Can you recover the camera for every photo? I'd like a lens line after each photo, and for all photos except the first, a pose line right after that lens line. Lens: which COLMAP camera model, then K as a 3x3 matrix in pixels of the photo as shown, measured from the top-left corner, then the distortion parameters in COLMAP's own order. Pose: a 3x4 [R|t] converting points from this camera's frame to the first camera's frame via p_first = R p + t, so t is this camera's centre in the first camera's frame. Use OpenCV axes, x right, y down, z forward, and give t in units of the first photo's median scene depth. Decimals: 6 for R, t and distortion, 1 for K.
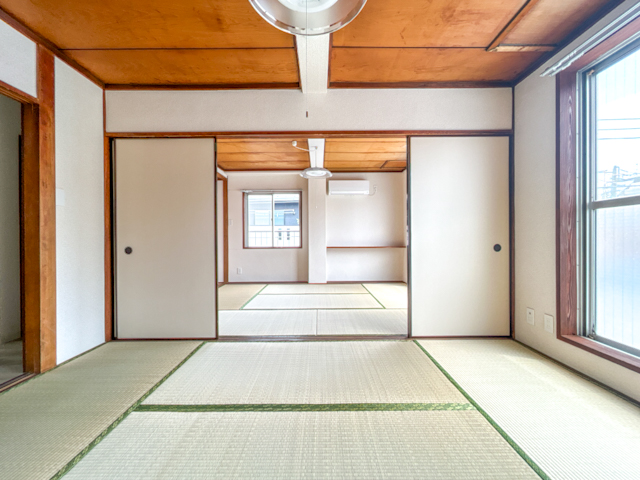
lens RADIAL K [[257.6, 0, 341.0], [0, 257.6, 236.5], [0, 0, 1]] dist [-0.001551, -0.000449]
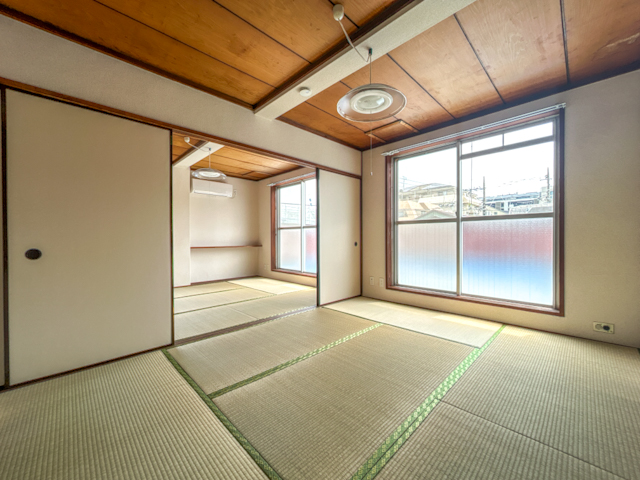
lens RADIAL K [[257.6, 0, 321.5], [0, 257.6, 233.9], [0, 0, 1]] dist [-0.001551, -0.000449]
pose [[0.712931, 0.015522, 0.701062, -0.757279], [-0.006494, 0.999858, -0.015534, 0.005664], [-0.701204, 0.006522, 0.712931, -0.052713]]
